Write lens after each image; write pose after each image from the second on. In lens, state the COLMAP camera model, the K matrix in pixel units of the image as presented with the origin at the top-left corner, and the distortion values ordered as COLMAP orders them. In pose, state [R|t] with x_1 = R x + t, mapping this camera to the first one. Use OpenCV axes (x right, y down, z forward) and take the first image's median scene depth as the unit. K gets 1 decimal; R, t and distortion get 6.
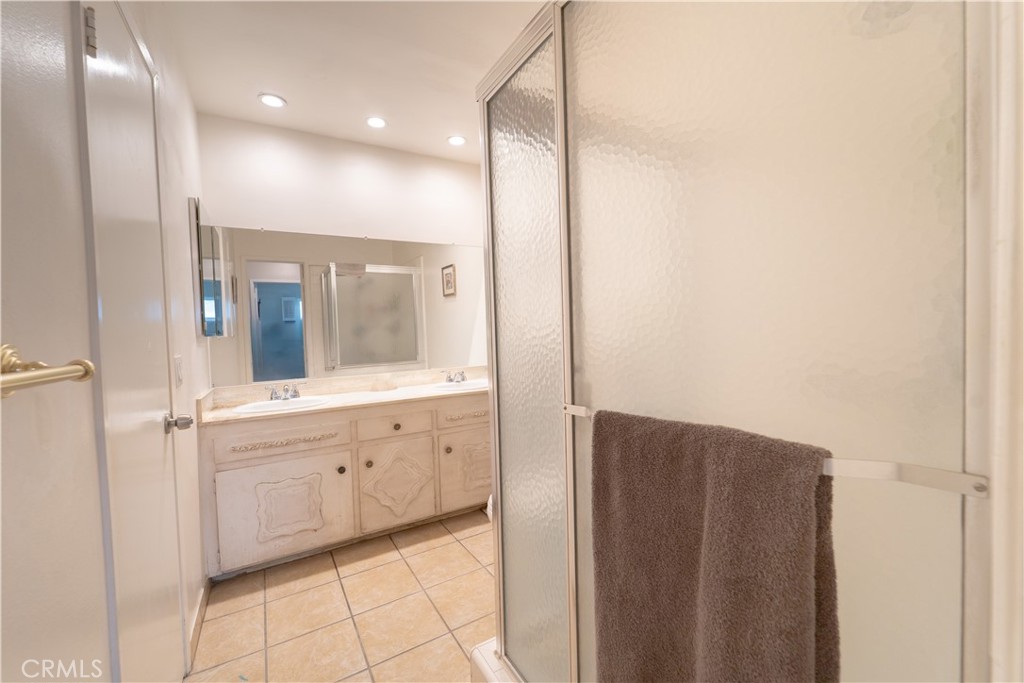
lens RADIAL K [[410.7, 0, 506.7], [0, 410.7, 343.0], [0, 0, 1]] dist [0.001273, -0.000776]
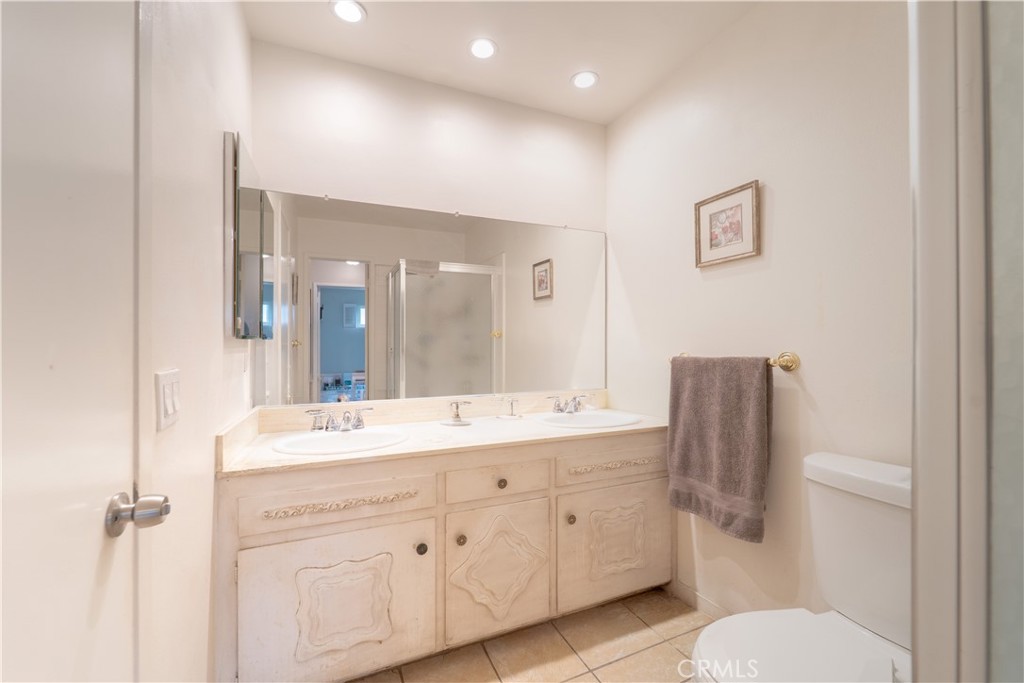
lens RADIAL K [[410.7, 0, 506.7], [0, 410.7, 343.0], [0, 0, 1]] dist [0.001273, -0.000776]
pose [[0.992469, 0.030860, -0.118543, -0.181622], [-0.034648, 0.998948, -0.030031, -0.003481], [0.117492, 0.033913, 0.992495, 0.321764]]
